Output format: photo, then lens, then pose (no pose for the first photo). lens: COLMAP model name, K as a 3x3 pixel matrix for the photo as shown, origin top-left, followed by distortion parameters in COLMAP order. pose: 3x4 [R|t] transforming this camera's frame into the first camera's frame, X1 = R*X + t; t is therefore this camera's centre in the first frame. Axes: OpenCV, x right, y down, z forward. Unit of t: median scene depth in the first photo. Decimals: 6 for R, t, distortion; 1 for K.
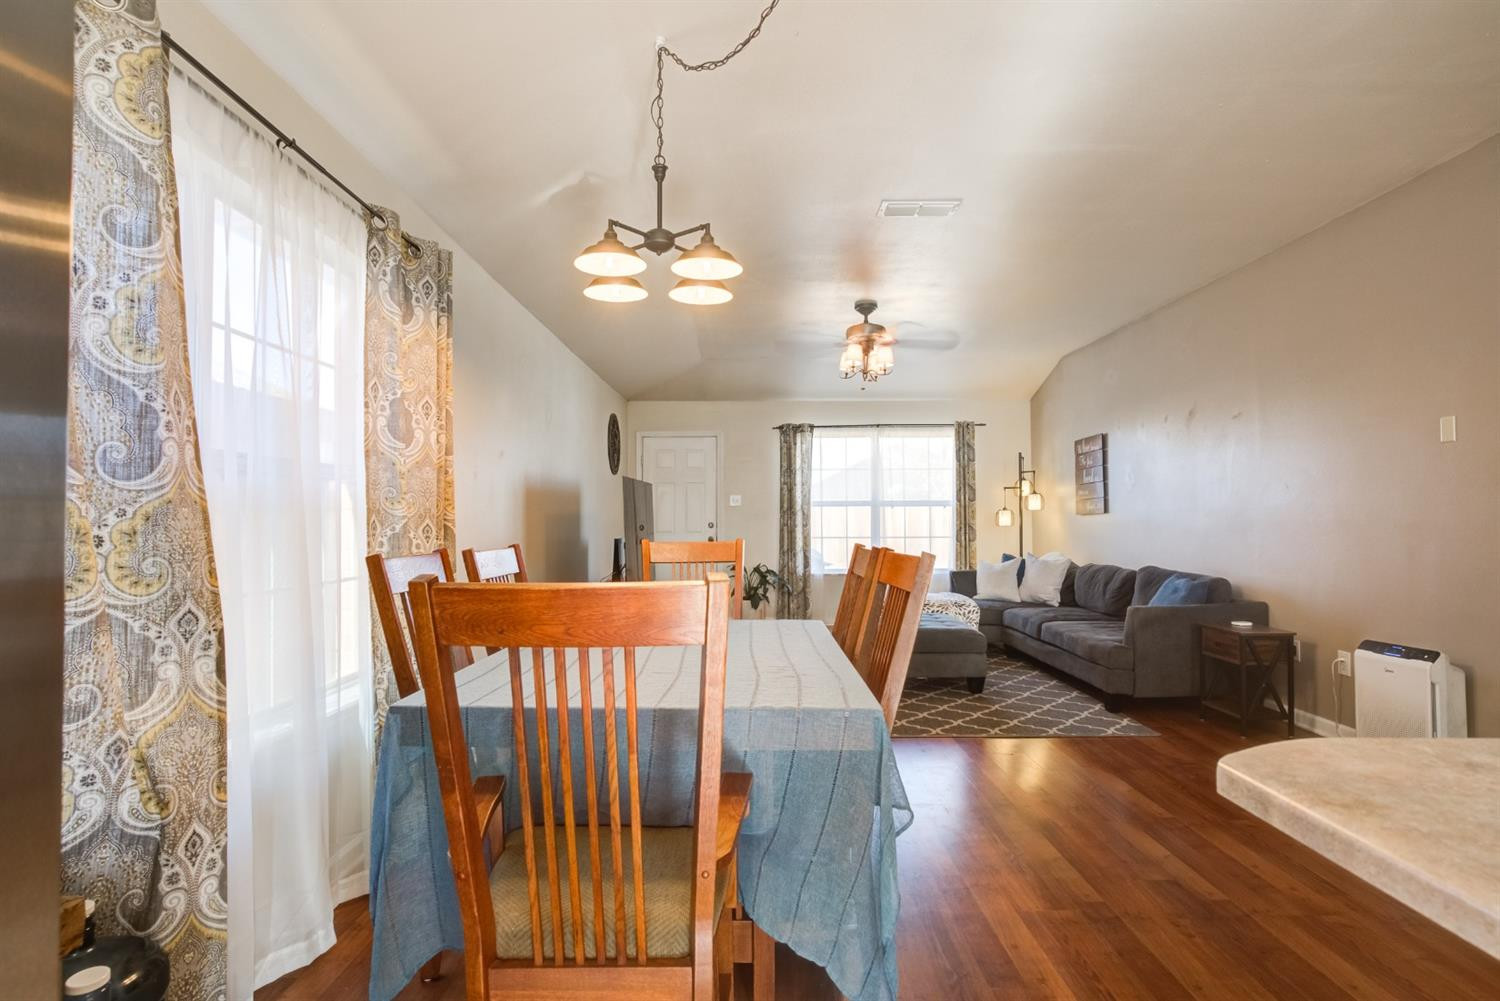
lens RADIAL K [[776.0, 0, 724.7], [0, 776.0, 506.0], [0, 0, 1]] dist [-0.073093, 0.042880]
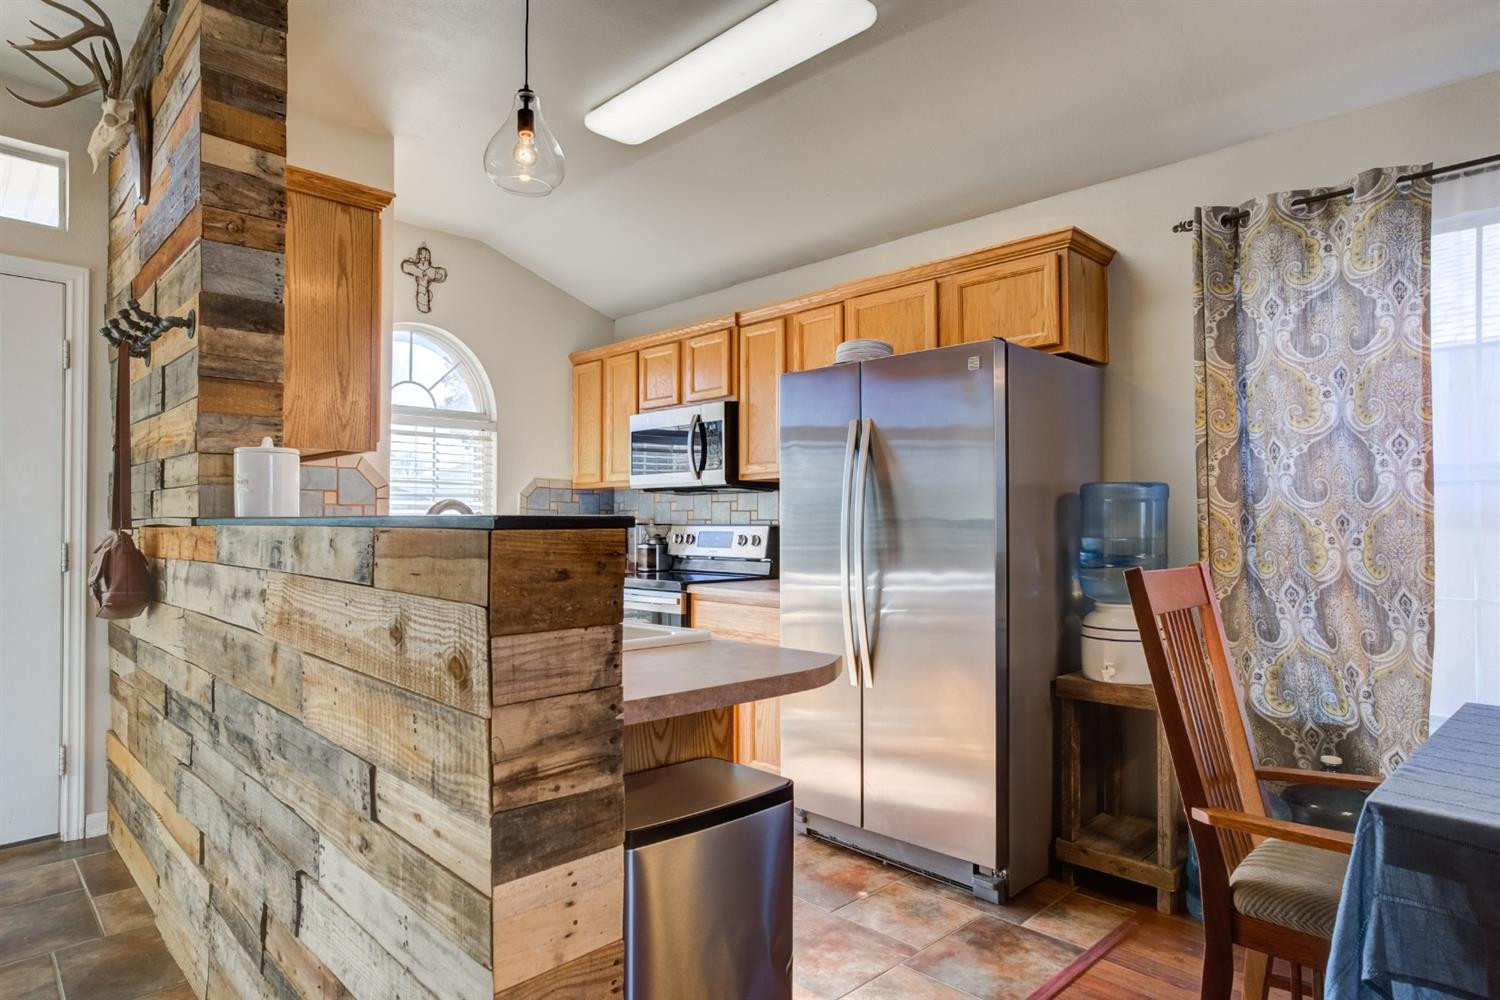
lens RADIAL K [[874.2, 0, 748.1], [0, 874.2, 514.9], [0, 0, 1]] dist [-0.056681, 0.052167]
pose [[-0.697257, -0.008457, -0.716771, 0.265505], [0.009839, 0.999723, -0.021366, 0.003228], [0.716753, -0.021950, -0.696981, 0.262826]]
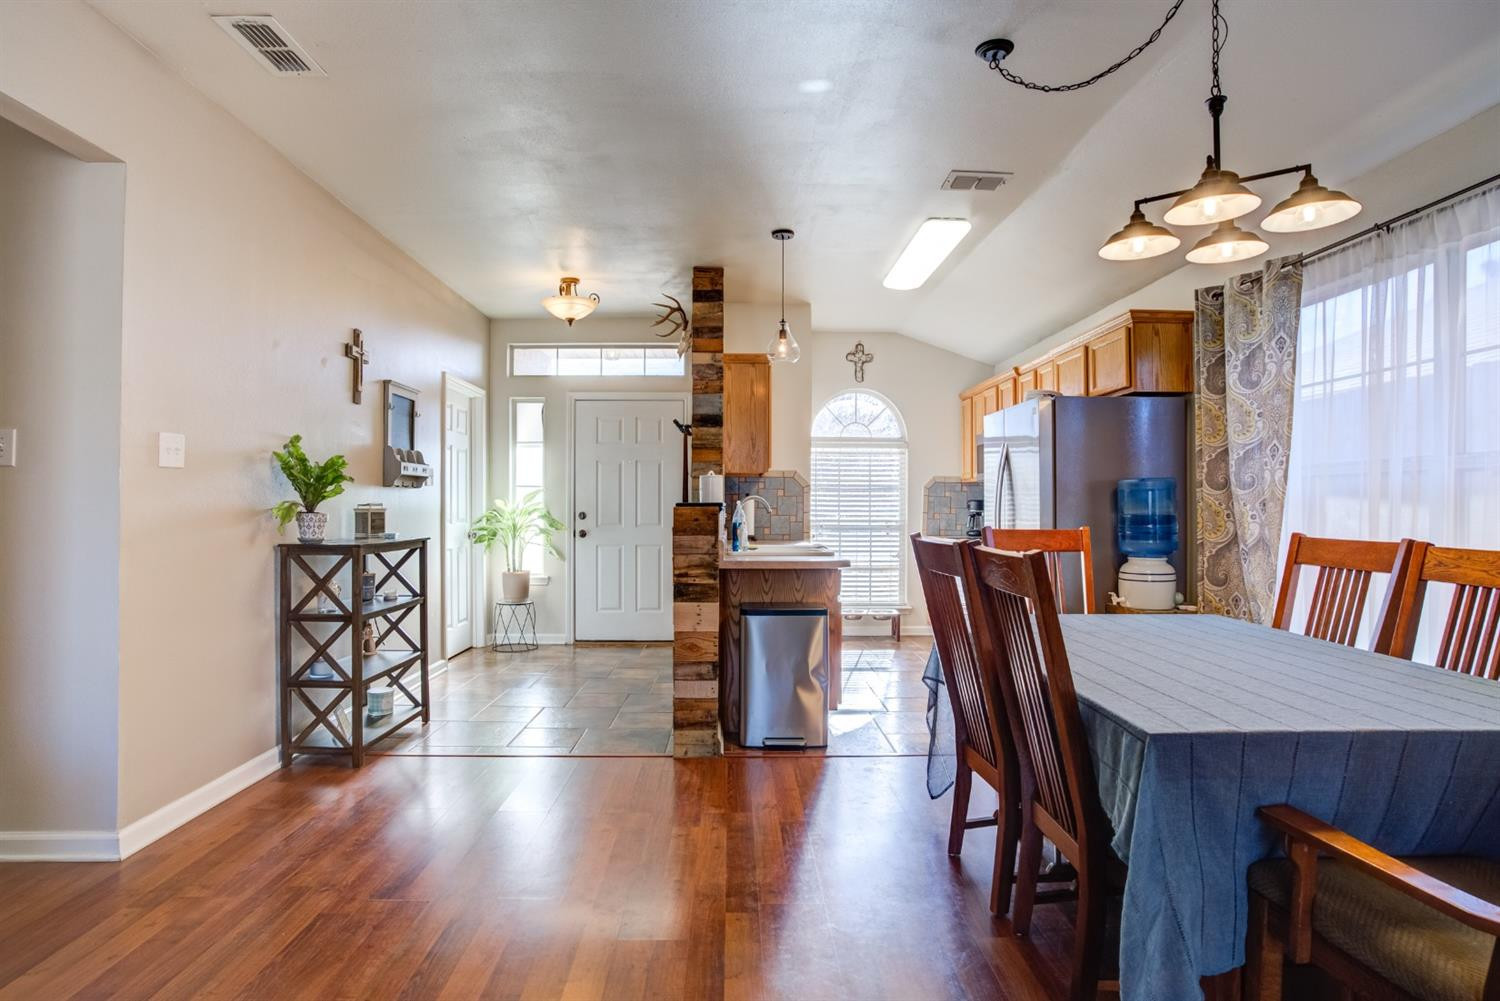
lens RADIAL K [[796.0, 0, 748.8], [0, 796.0, 500.1], [0, 0, 1]] dist [-0.038330, 0.000573]
pose [[-0.998464, -0.001898, -0.055367, 0.169643], [-0.000662, 0.999750, -0.022328, 0.009258], [0.055396, -0.022257, -0.998216, 0.640181]]
